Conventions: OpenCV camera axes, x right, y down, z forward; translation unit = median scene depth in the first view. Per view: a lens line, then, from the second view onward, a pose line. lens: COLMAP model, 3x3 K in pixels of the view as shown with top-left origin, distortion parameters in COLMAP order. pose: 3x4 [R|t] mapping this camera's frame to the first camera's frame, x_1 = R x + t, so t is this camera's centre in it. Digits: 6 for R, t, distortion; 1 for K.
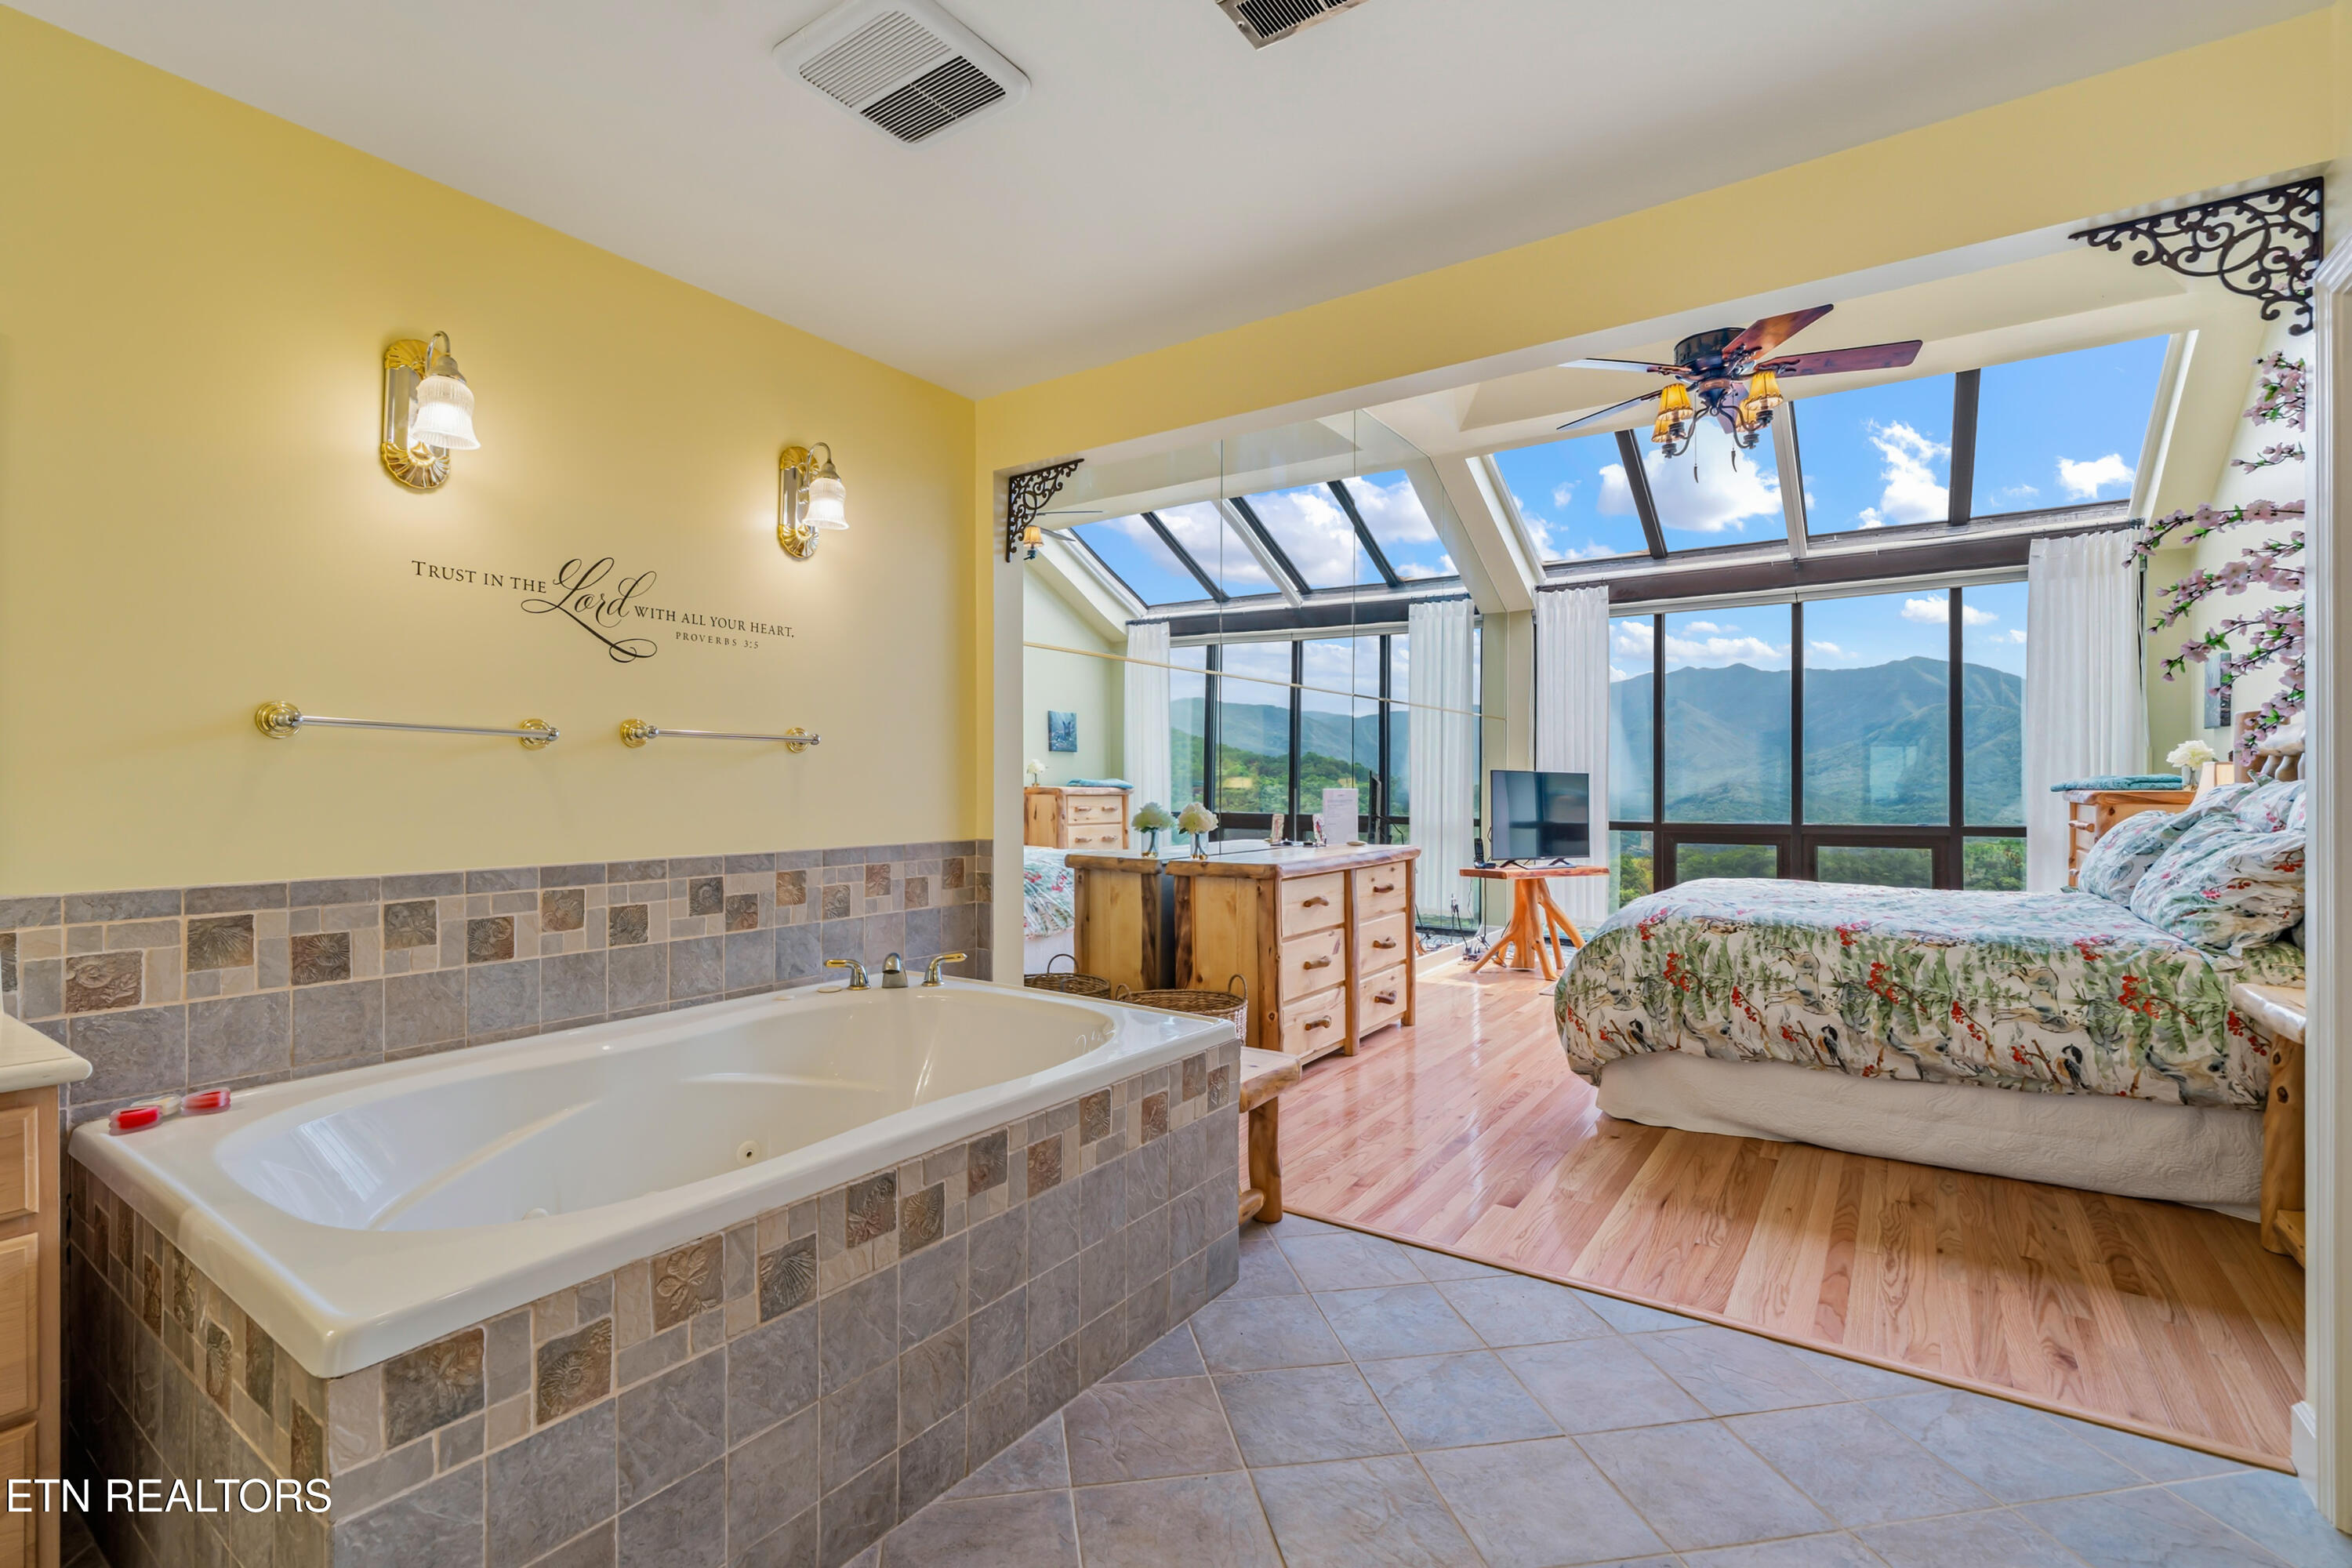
lens RADIAL K [[1074.3, 0, 1192.8], [0, 1074.3, 785.6], [0, 0, 1]] dist [-0.007575, 0.001630]
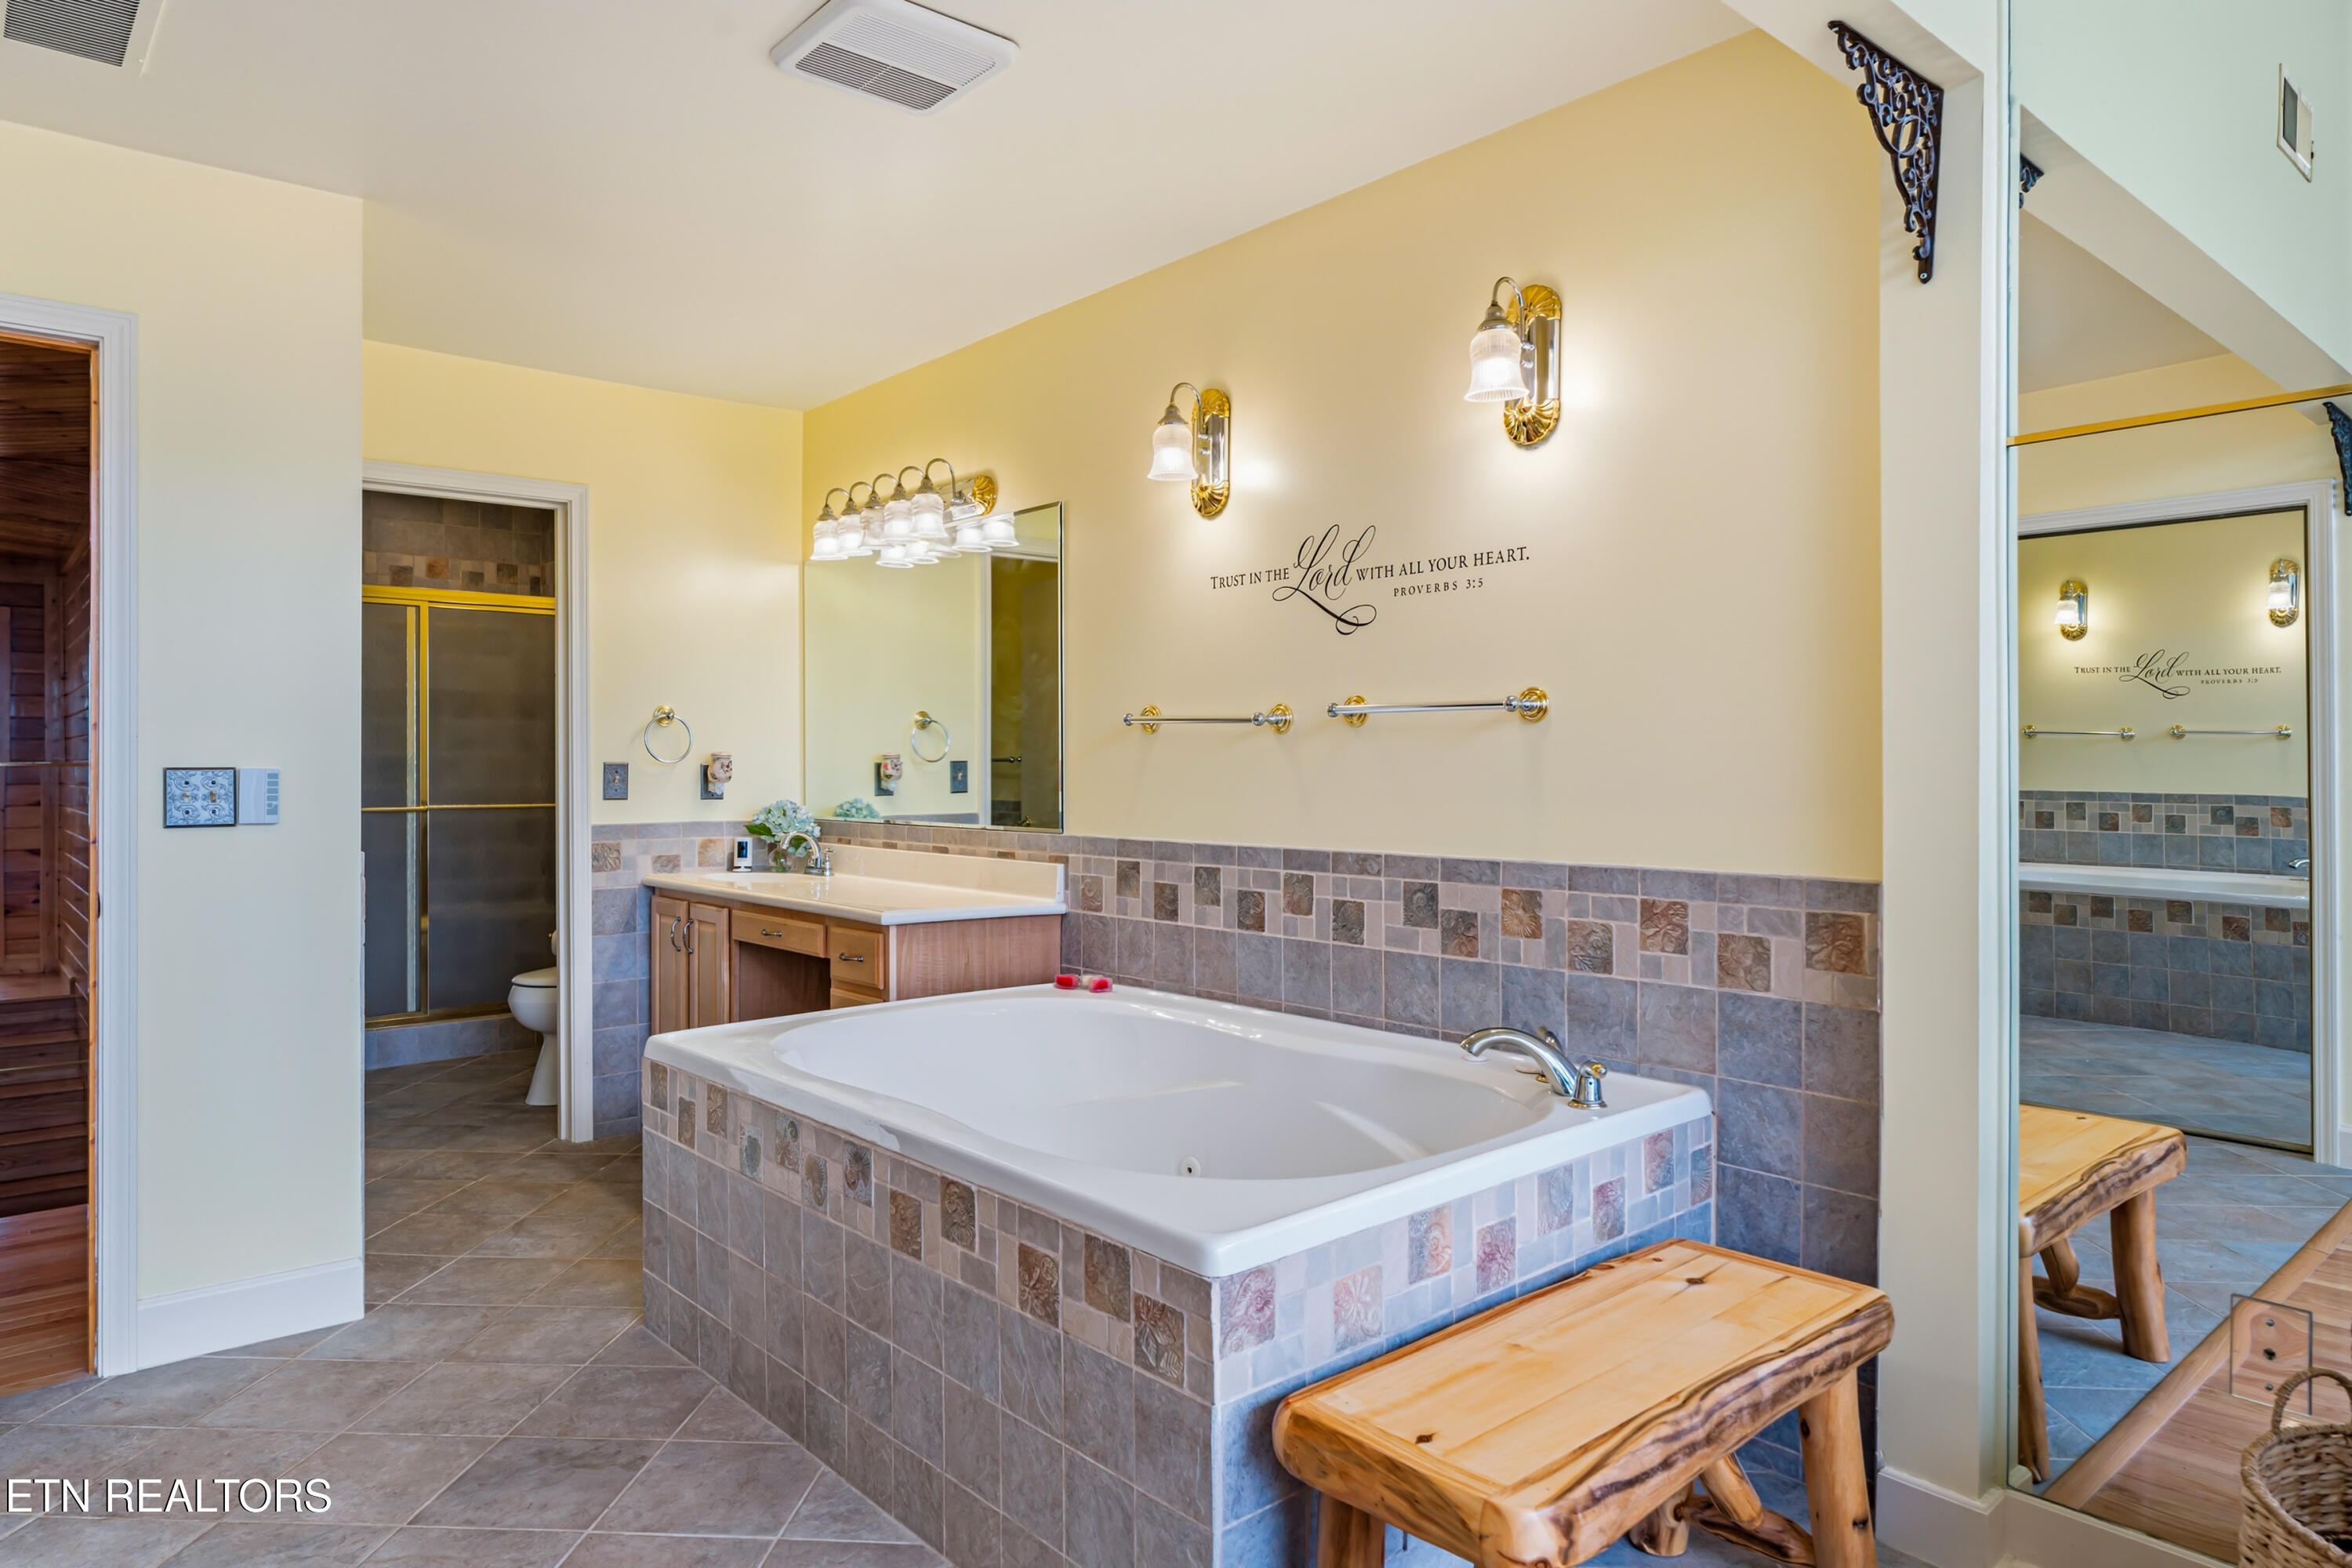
lens RADIAL K [[1454.2, 0, 1169.3], [0, 1454.2, 774.9], [0, 0, 1]] dist [-0.006866, -0.000611]
pose [[-0.266690, 0.004437, -0.963772, 0.706393], [-0.001728, 0.999986, 0.005082, -0.000918], [0.963781, 0.003020, -0.266678, 1.182994]]
